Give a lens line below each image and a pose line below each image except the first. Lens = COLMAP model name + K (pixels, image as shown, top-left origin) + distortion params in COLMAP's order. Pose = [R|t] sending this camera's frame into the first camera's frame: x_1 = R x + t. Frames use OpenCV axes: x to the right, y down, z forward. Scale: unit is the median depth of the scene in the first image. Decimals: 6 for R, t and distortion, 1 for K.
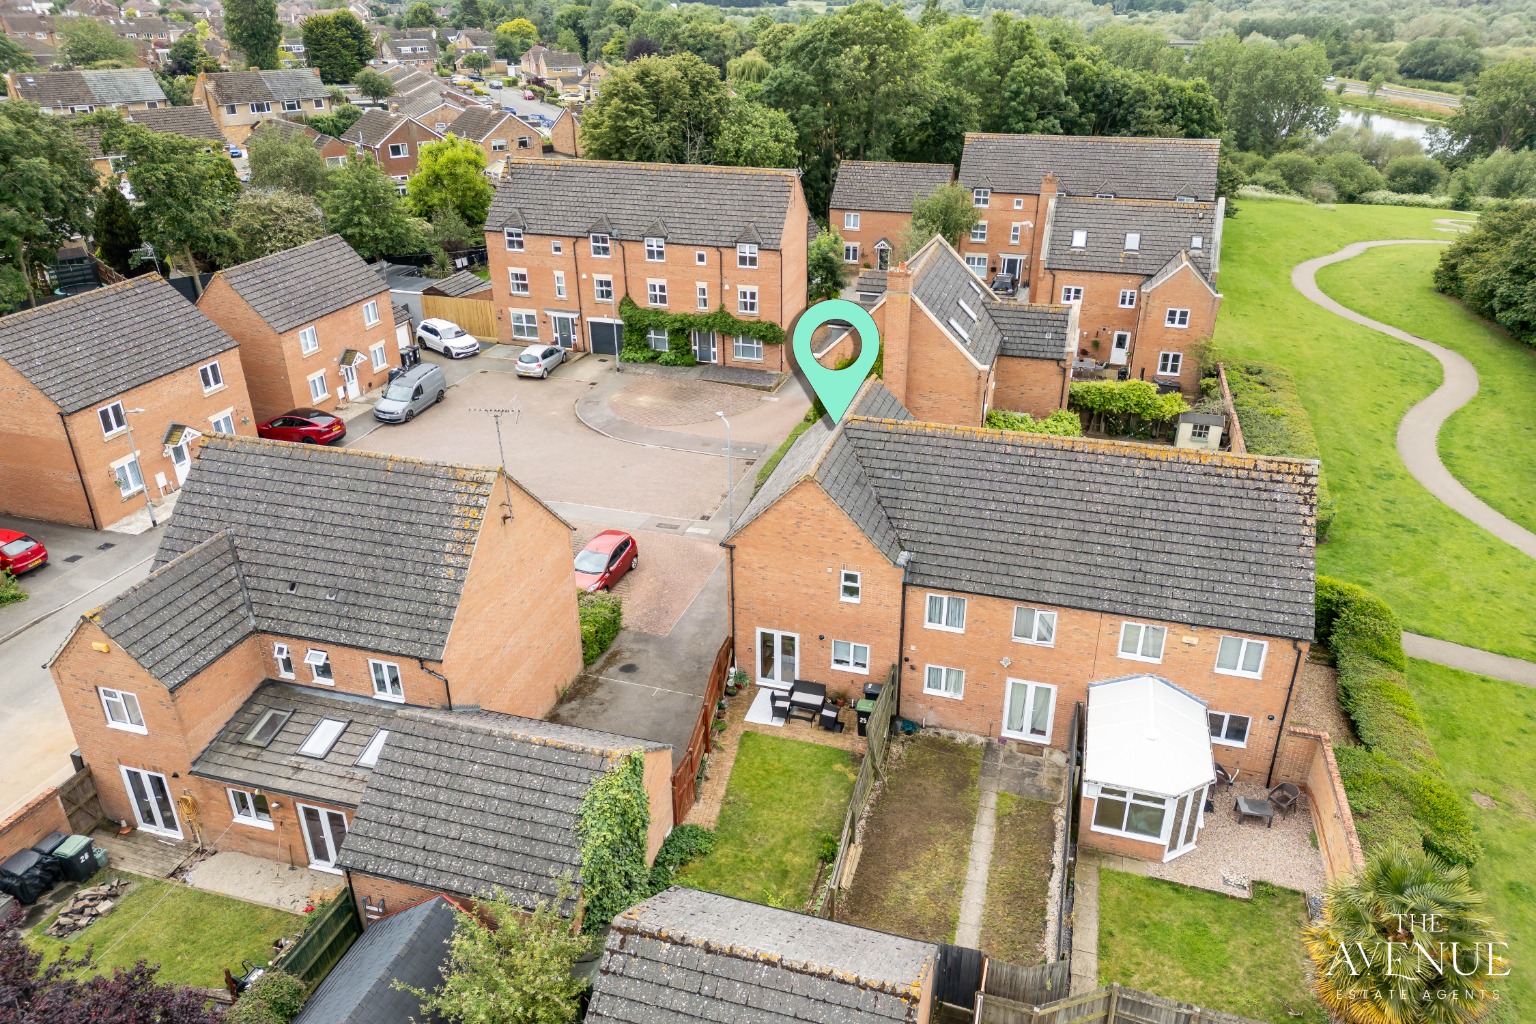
lens RADIAL K [[1082.1, 0, 772.8], [0, 1082.1, 546.3], [0, 0, 1]] dist [0.050804, -0.001853]
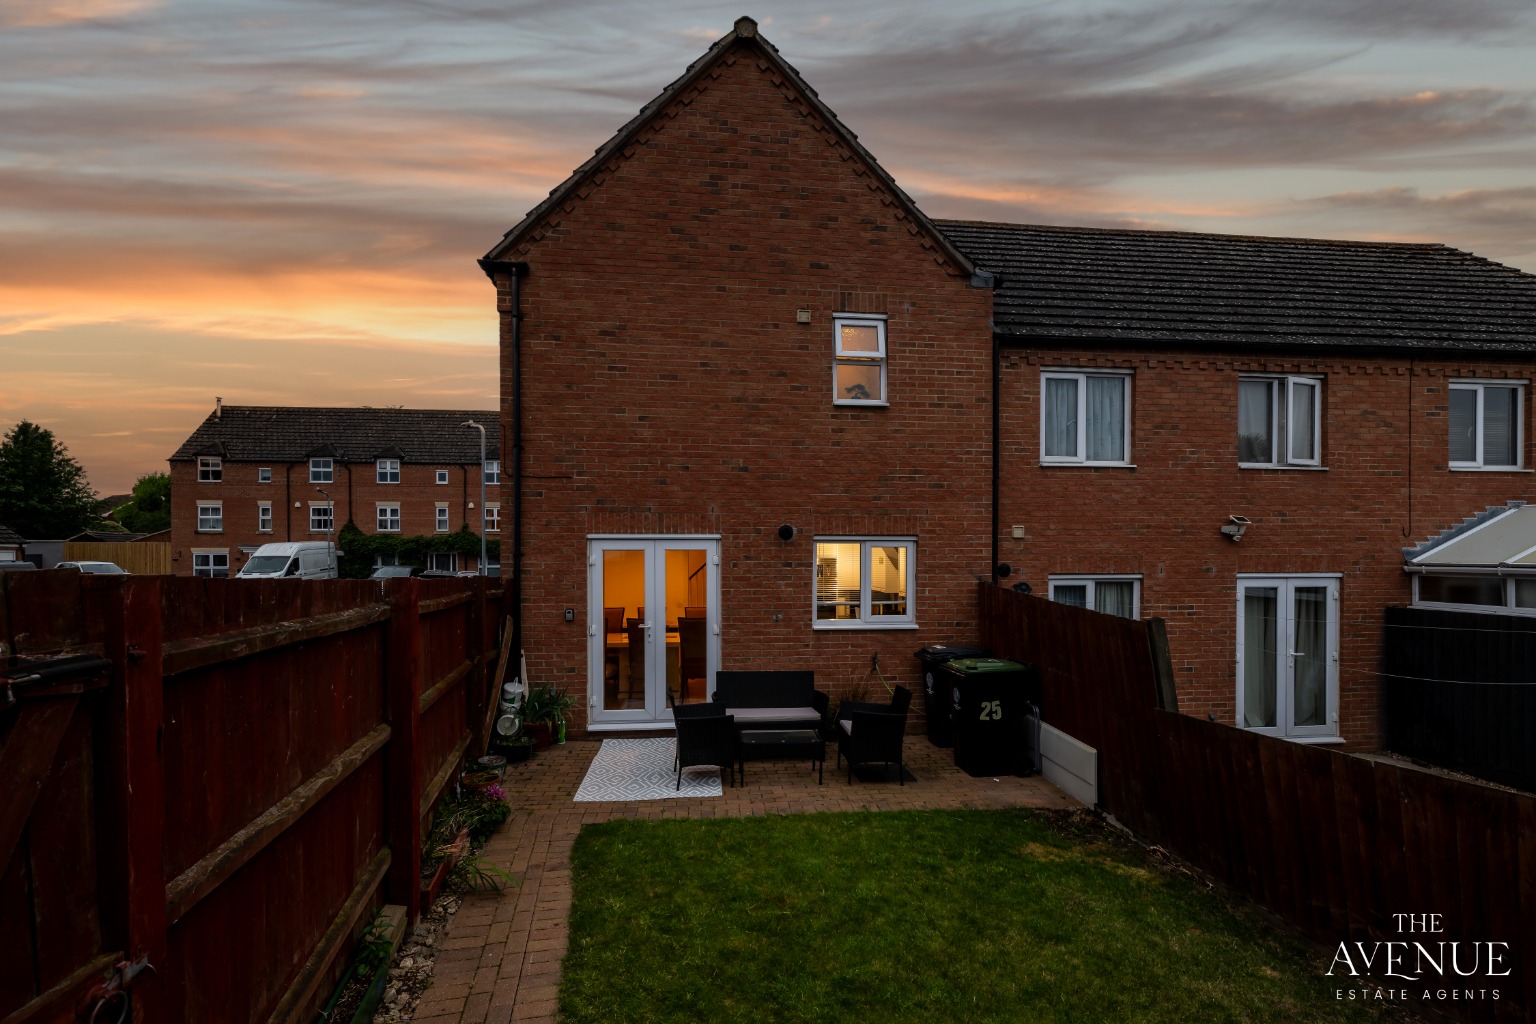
lens RADIAL K [[724.8, 0, 806.8], [0, 724.8, 511.6], [0, 0, 1]] dist [-0.012081, -0.000378]
pose [[0.919741, -0.000167, 0.392525, -0.041130], [0.179863, 0.889018, -0.421067, 0.173184], [-0.348891, 0.457873, 0.817696, 0.764676]]
